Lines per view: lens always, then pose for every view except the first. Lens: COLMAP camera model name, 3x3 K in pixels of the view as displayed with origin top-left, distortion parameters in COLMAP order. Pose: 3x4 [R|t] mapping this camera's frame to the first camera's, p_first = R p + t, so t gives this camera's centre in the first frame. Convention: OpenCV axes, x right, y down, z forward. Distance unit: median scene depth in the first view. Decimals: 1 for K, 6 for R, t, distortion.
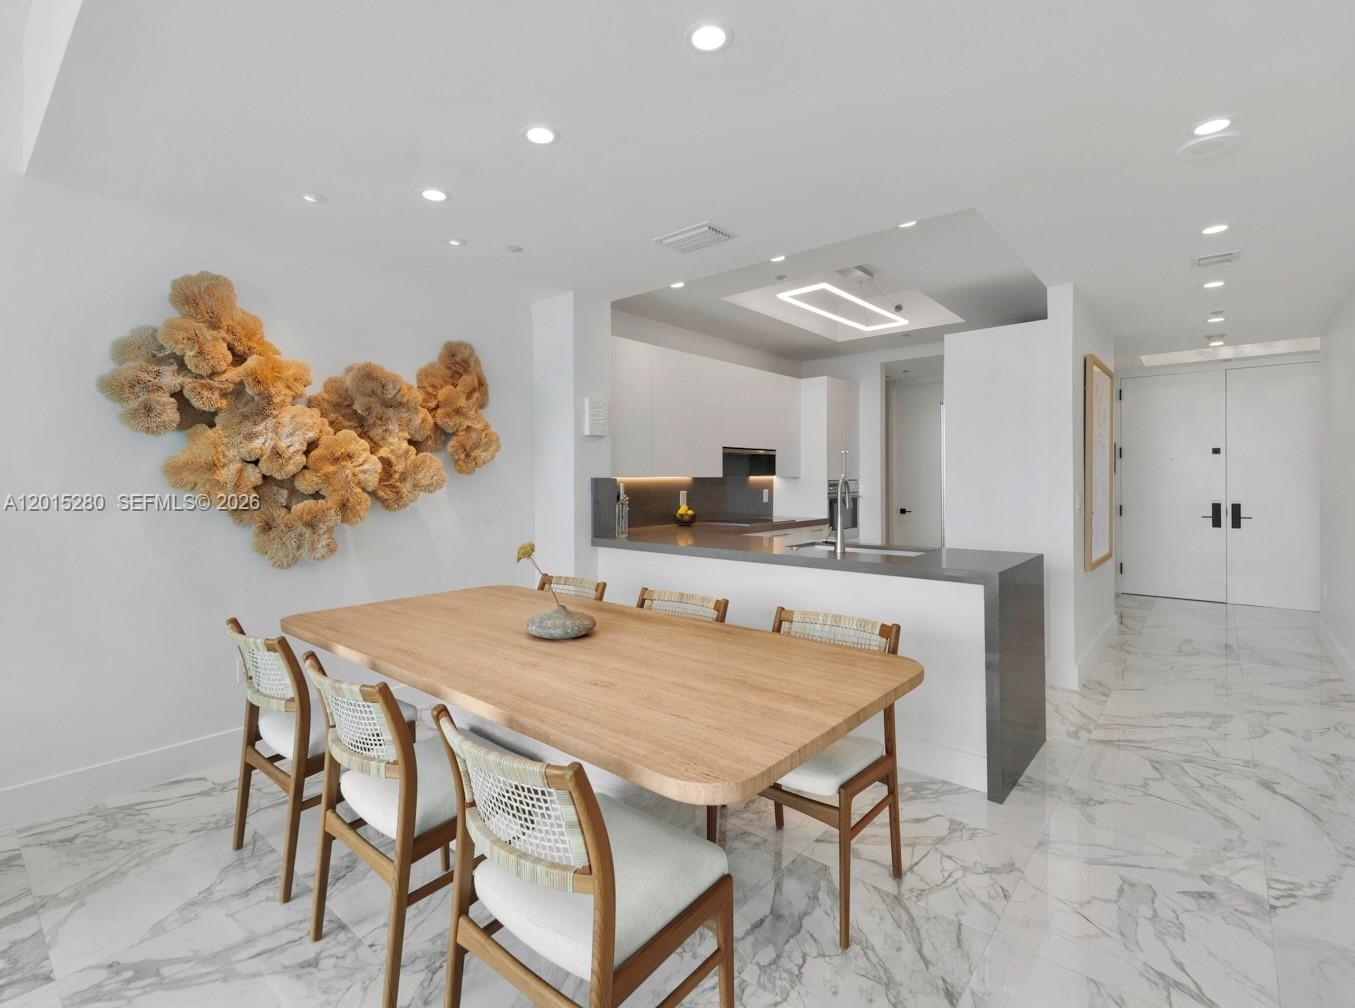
lens RADIAL K [[636.1, 0, 658.8], [0, 636.1, 480.3], [0, 0, 1]] dist [0.003798, -0.000473]
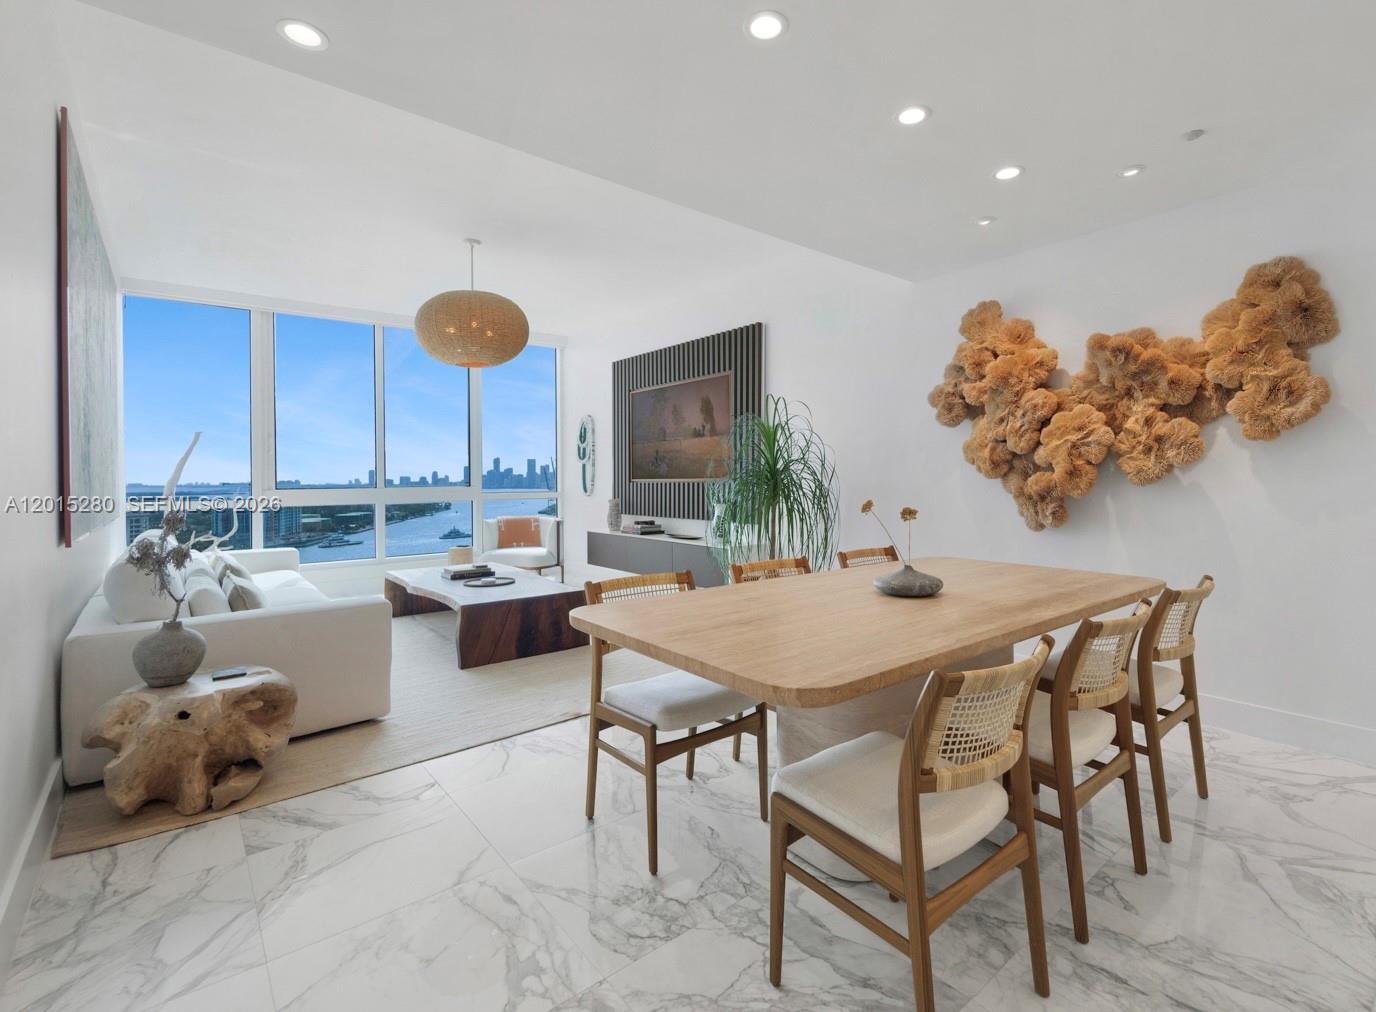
lens RADIAL K [[655.2, 0, 730.8], [0, 655.2, 477.3], [0, 0, 1]] dist [0.027810, -0.000107]
pose [[-0.149049, 0.003208, -0.988825, 0.609668], [0.005428, 0.999982, 0.002426, 0.030818], [0.988815, -0.005006, -0.149063, 0.560508]]
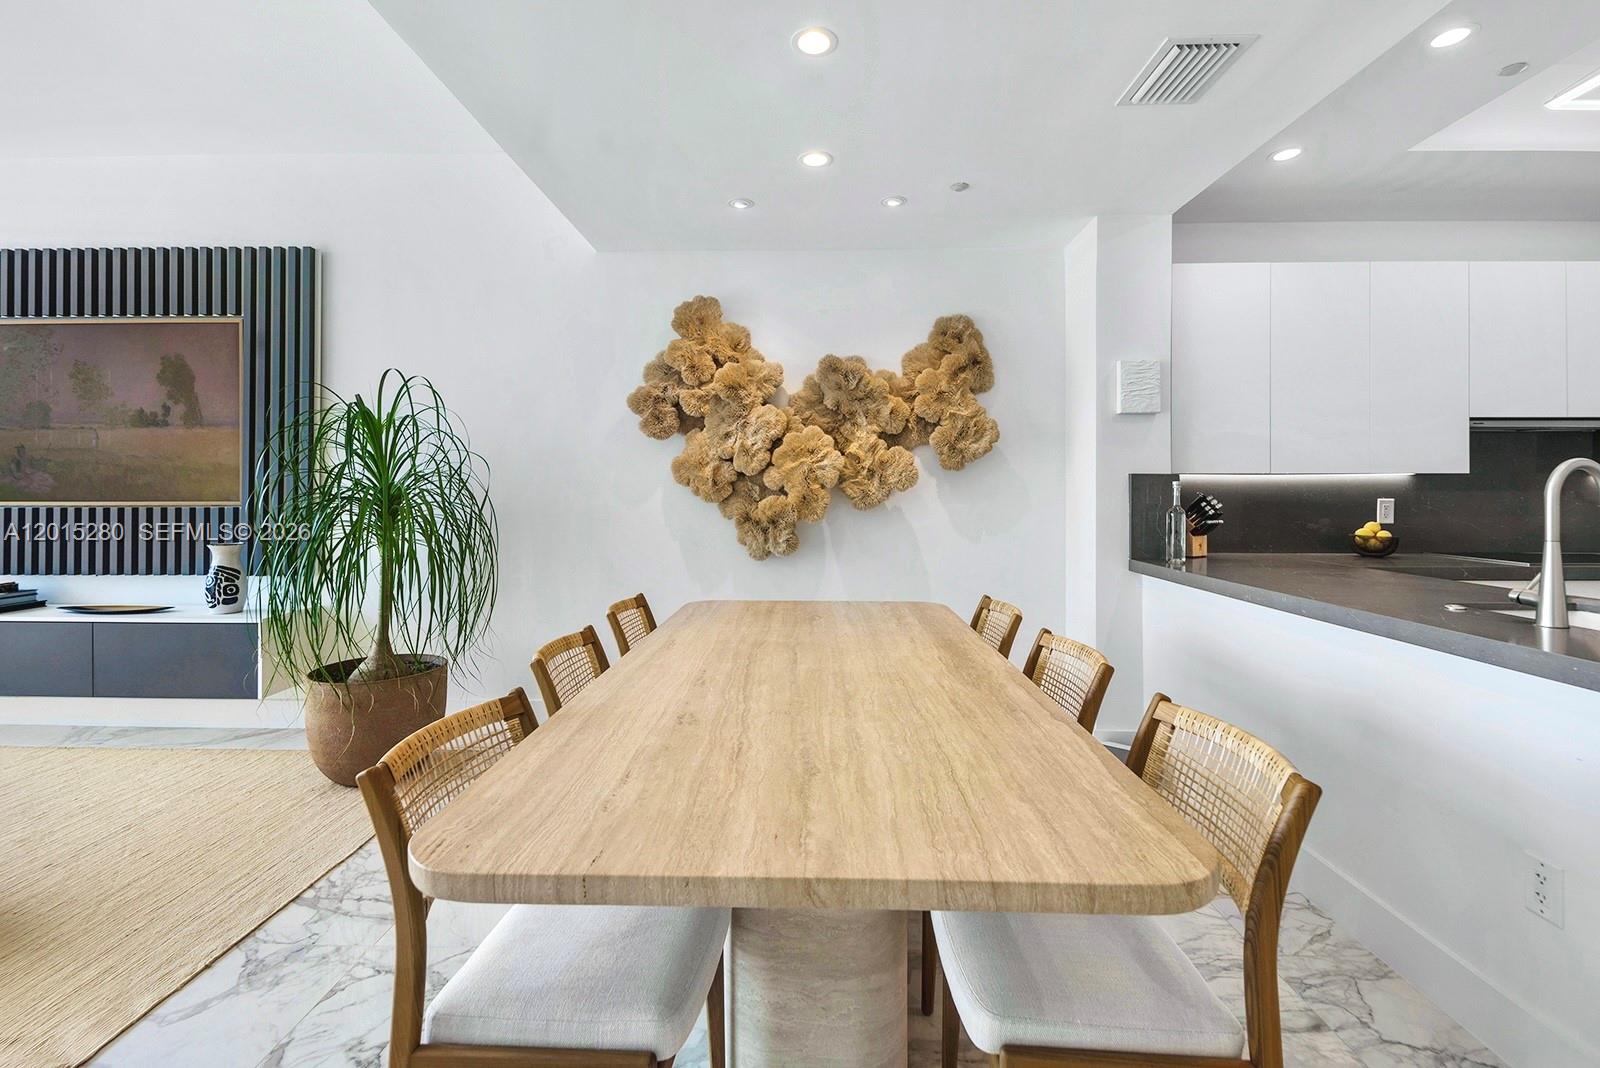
lens RADIAL K [[715.6, 0, 809.6], [0, 715.6, 485.8], [0, 0, 1]] dist [0.030366, -0.017432]
pose [[0.646439, 0.000262, -0.762966, 0.333778], [-0.002758, 0.999994, -0.001994, 0.015179], [0.762961, 0.003393, 0.646436, 0.261466]]
